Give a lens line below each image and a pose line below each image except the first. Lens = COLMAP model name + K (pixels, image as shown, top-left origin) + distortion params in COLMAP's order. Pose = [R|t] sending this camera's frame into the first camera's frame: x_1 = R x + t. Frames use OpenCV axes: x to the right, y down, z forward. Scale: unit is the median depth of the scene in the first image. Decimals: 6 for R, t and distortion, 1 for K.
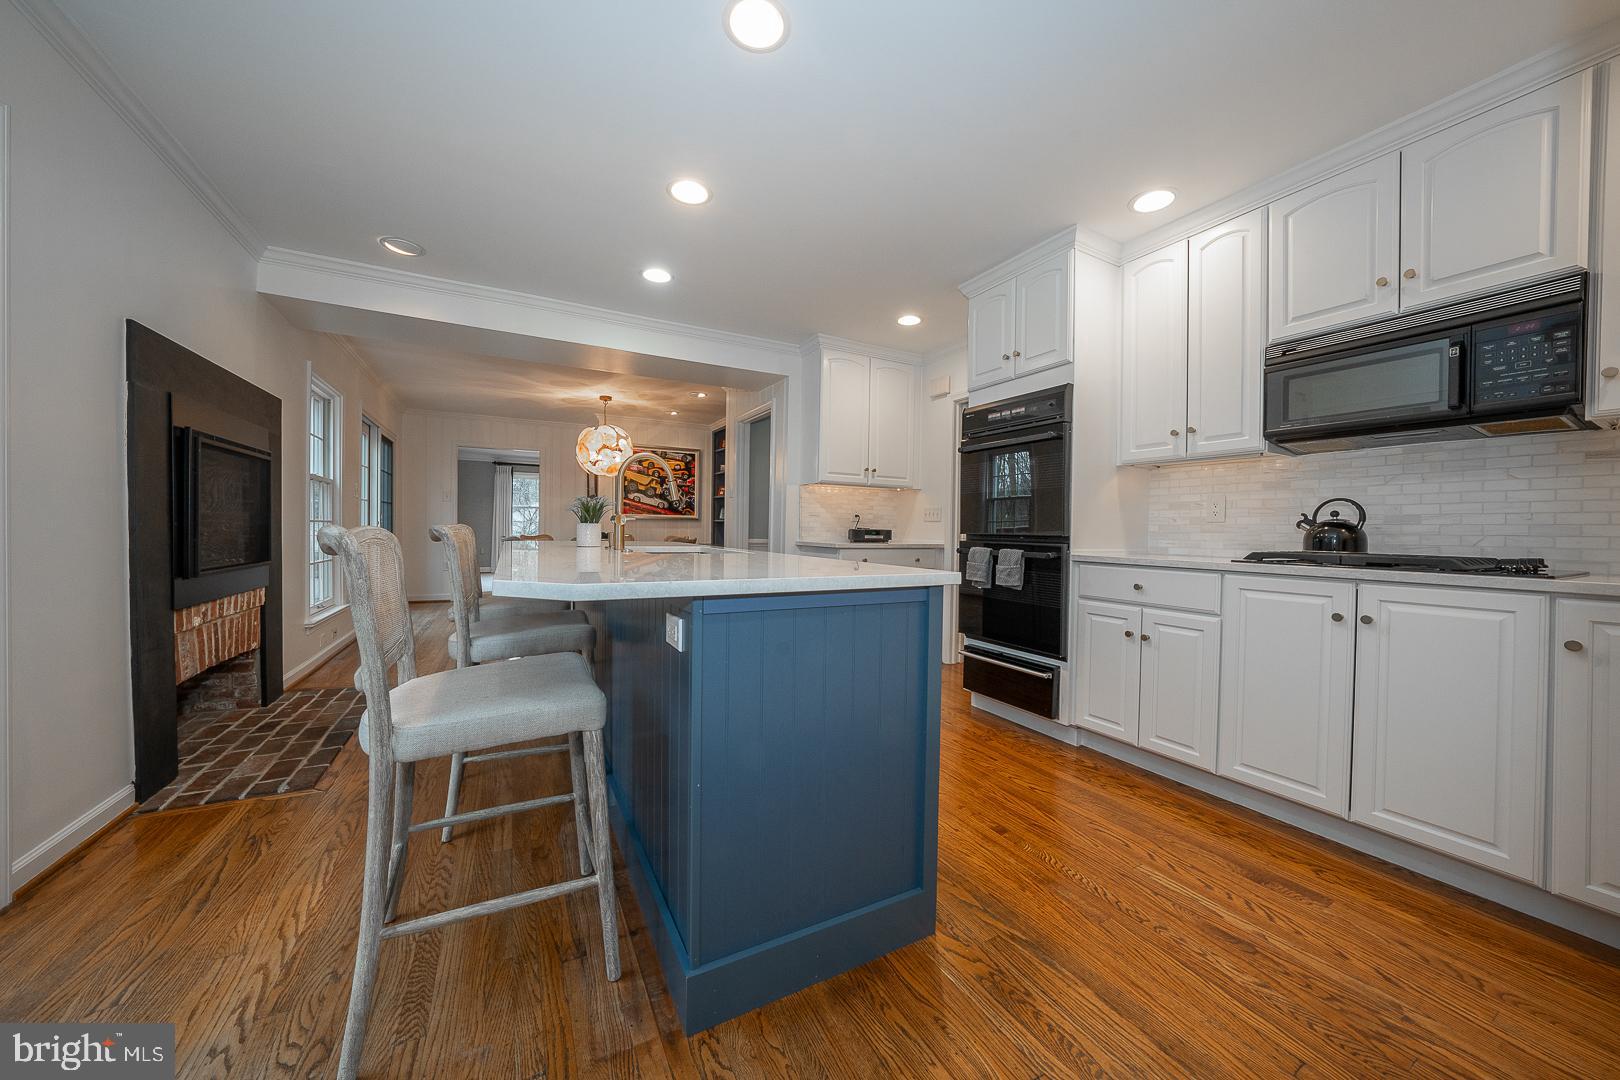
lens RADIAL K [[556.1, 0, 814.8], [0, 556.1, 535.3], [0, 0, 1]] dist [-0.031675, 0.006626]
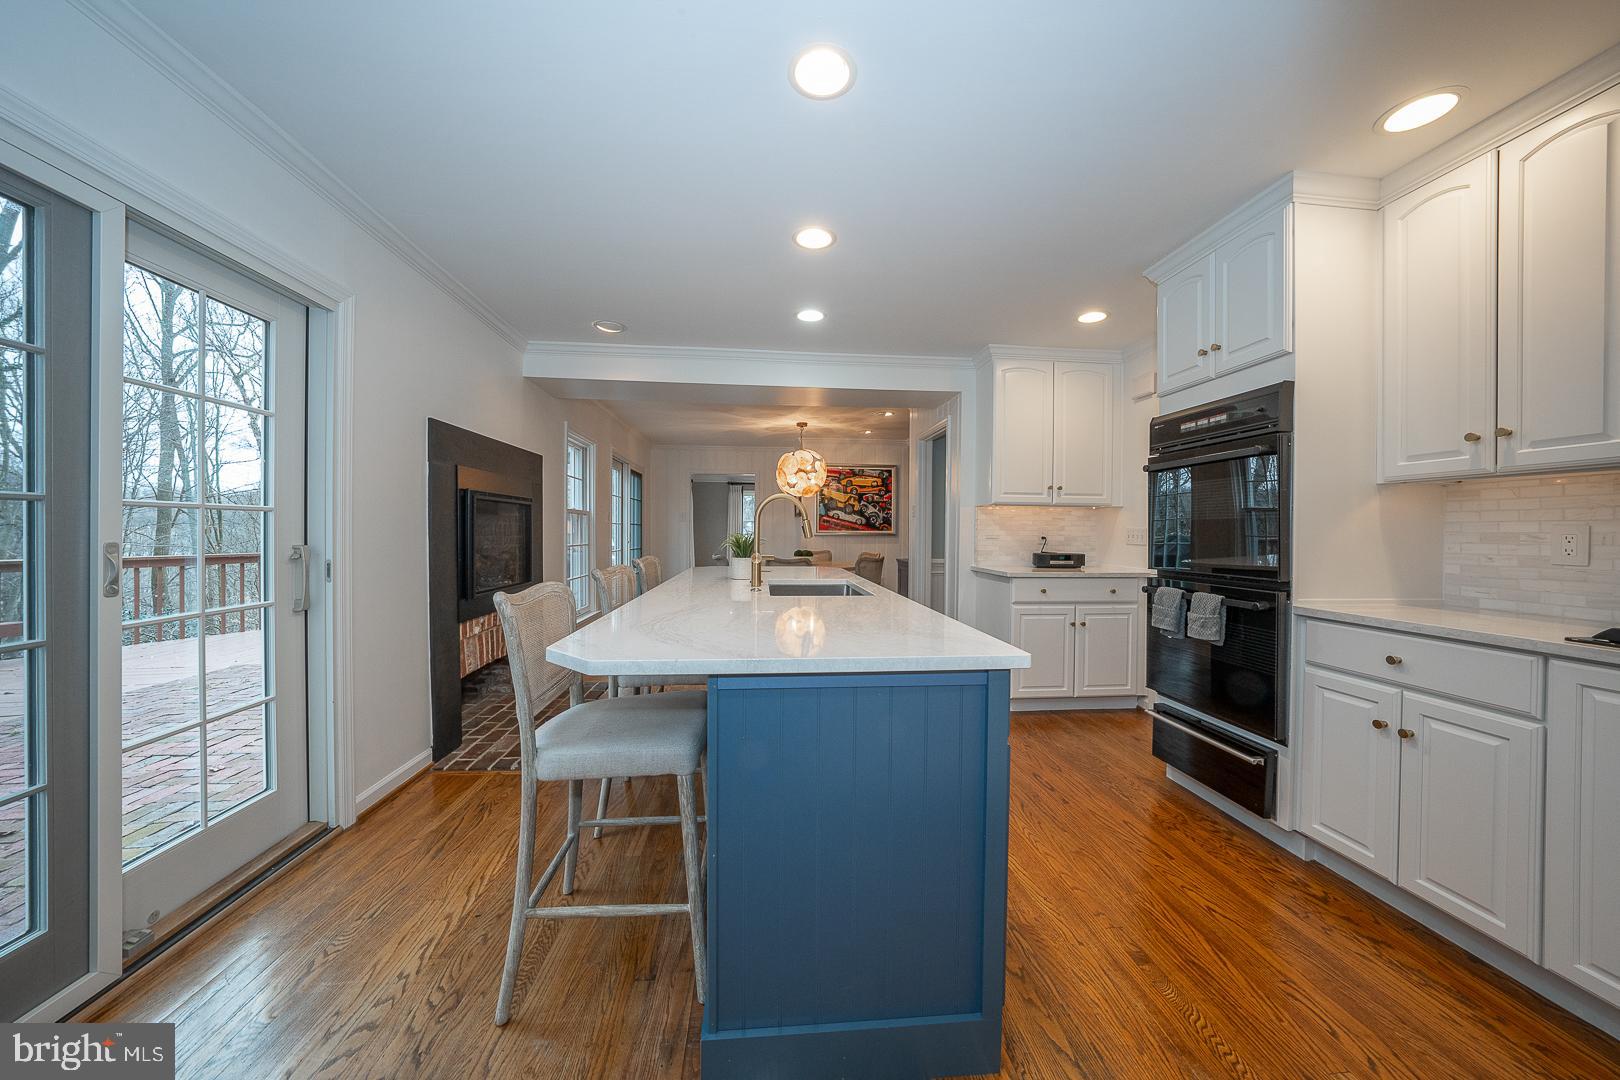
lens RADIAL K [[556.1, 0, 814.8], [0, 556.1, 535.3], [0, 0, 1]] dist [-0.031675, 0.006626]
pose [[0.919481, -0.005039, -0.393103, 0.151872], [0.001662, 0.999959, -0.008932, -0.055329], [0.393132, 0.007559, 0.919451, 0.053549]]
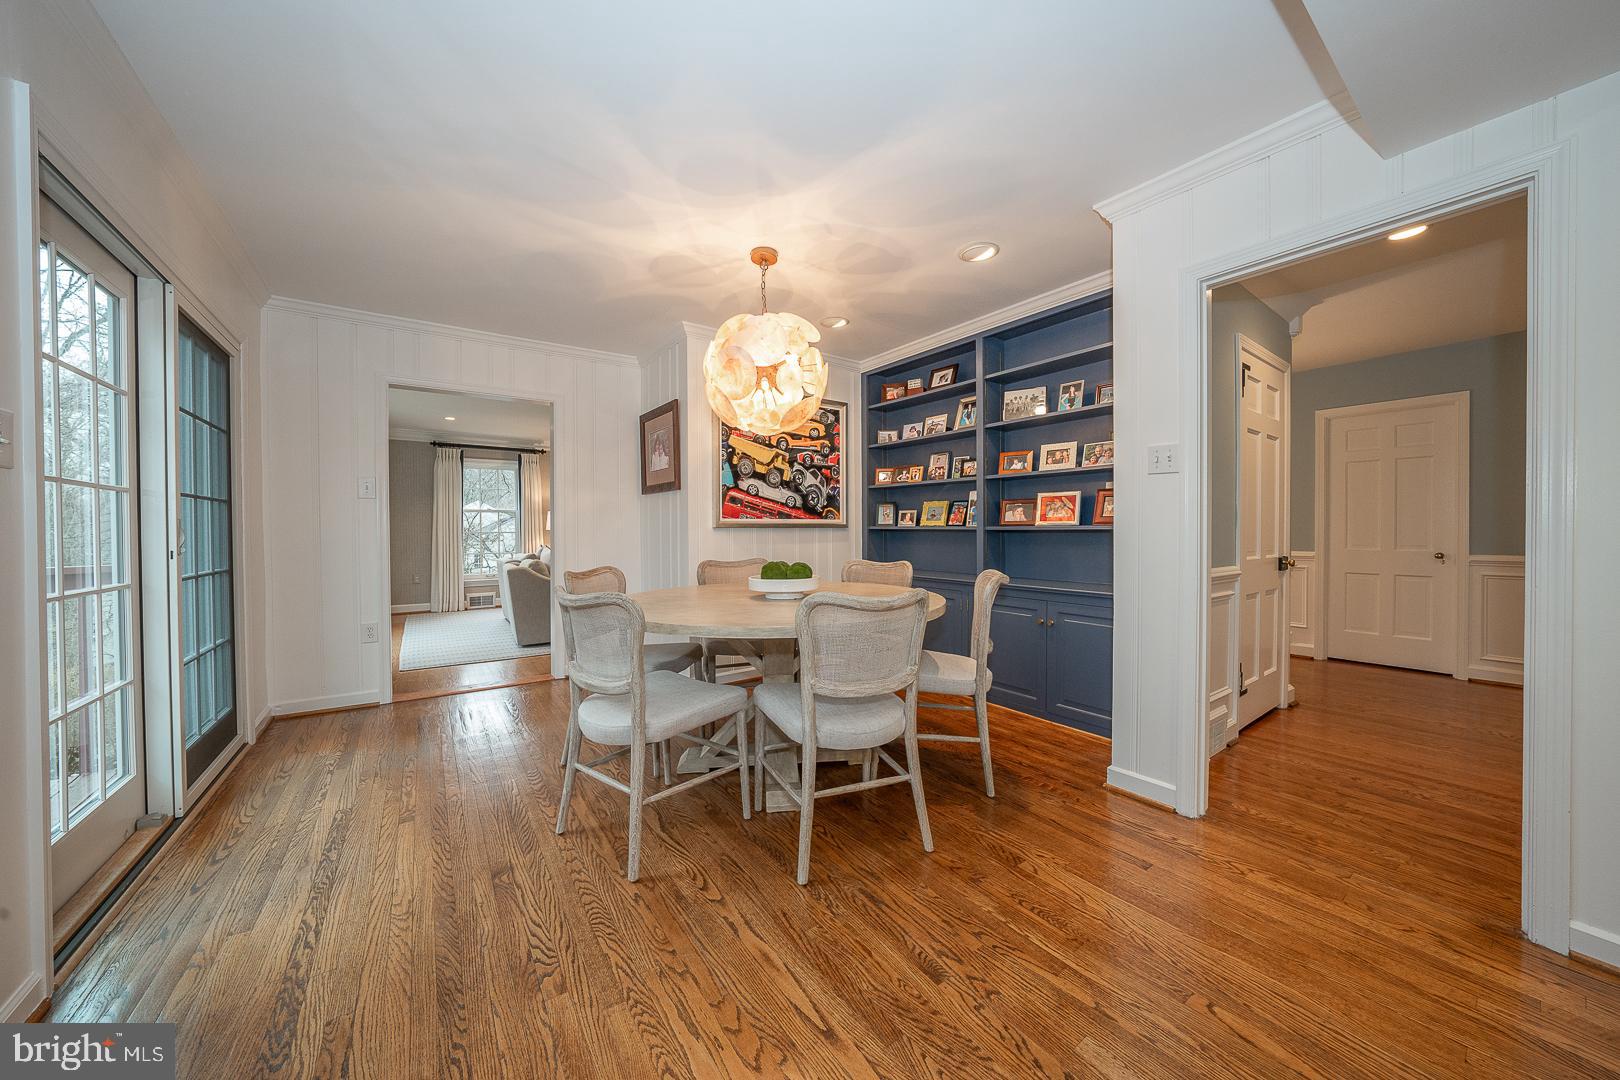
lens RADIAL K [[556.1, 0, 814.8], [0, 556.1, 535.3], [0, 0, 1]] dist [-0.031675, 0.006626]
pose [[0.992096, -0.021916, 0.123556, -0.921605], [0.022313, 0.999749, -0.001826, -0.054748], [-0.123485, 0.004568, 0.992336, 1.291733]]
